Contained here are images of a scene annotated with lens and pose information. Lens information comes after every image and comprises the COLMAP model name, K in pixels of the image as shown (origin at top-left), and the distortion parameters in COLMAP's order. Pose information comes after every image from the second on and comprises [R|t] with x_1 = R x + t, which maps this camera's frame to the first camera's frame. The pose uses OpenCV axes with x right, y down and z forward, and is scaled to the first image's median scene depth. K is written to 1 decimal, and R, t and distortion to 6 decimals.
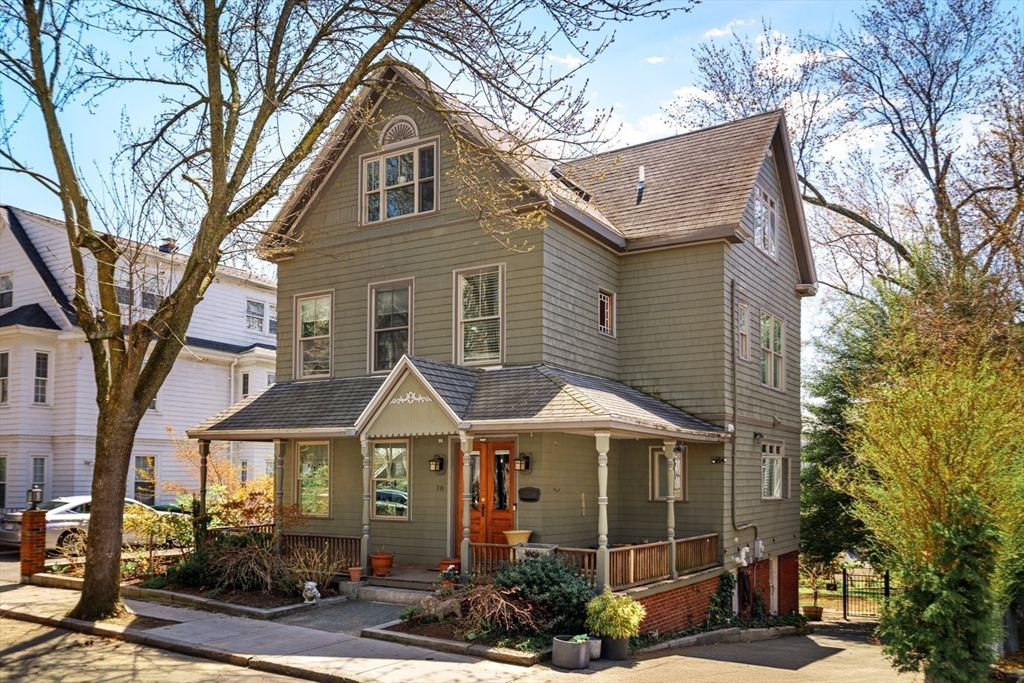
lens RADIAL K [[823.4, 0, 512.1], [0, 823.4, 341.6], [0, 0, 1]] dist [-0.000097, -0.006481]
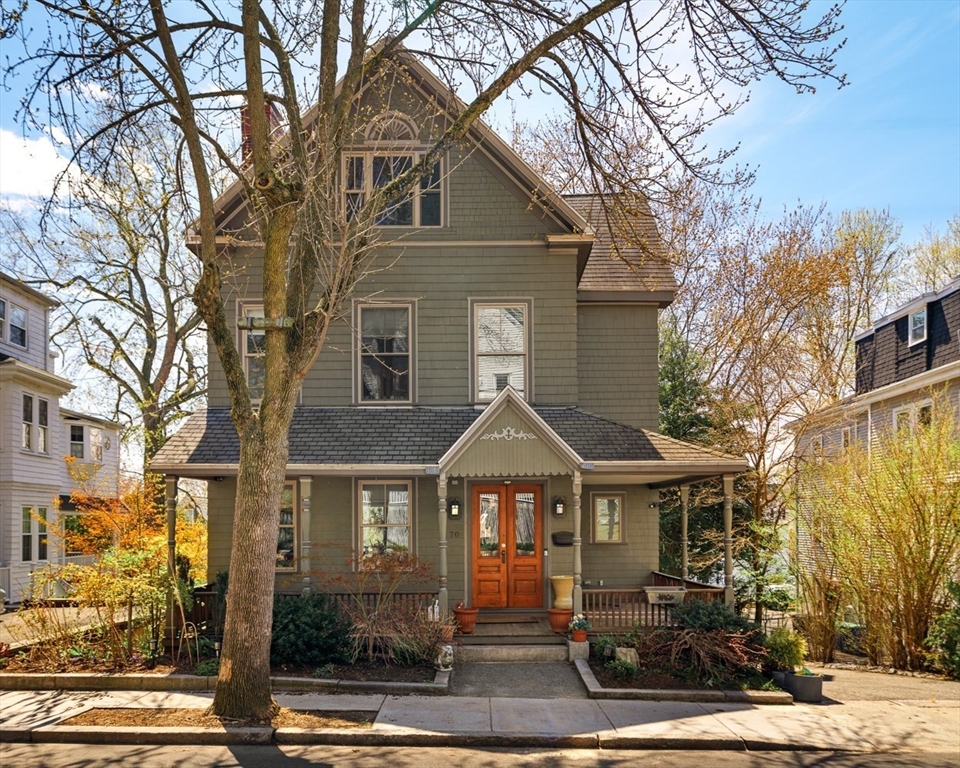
lens RADIAL K [[789.3, 0, 481.2], [0, 789.3, 419.8], [0, 0, 1]] dist [0.011569, 0.004215]
pose [[0.851262, 0.058999, 0.521414, -0.600365], [-0.074058, 0.997221, 0.008070, 0.048257], [-0.519489, -0.045485, 0.853266, 0.279214]]
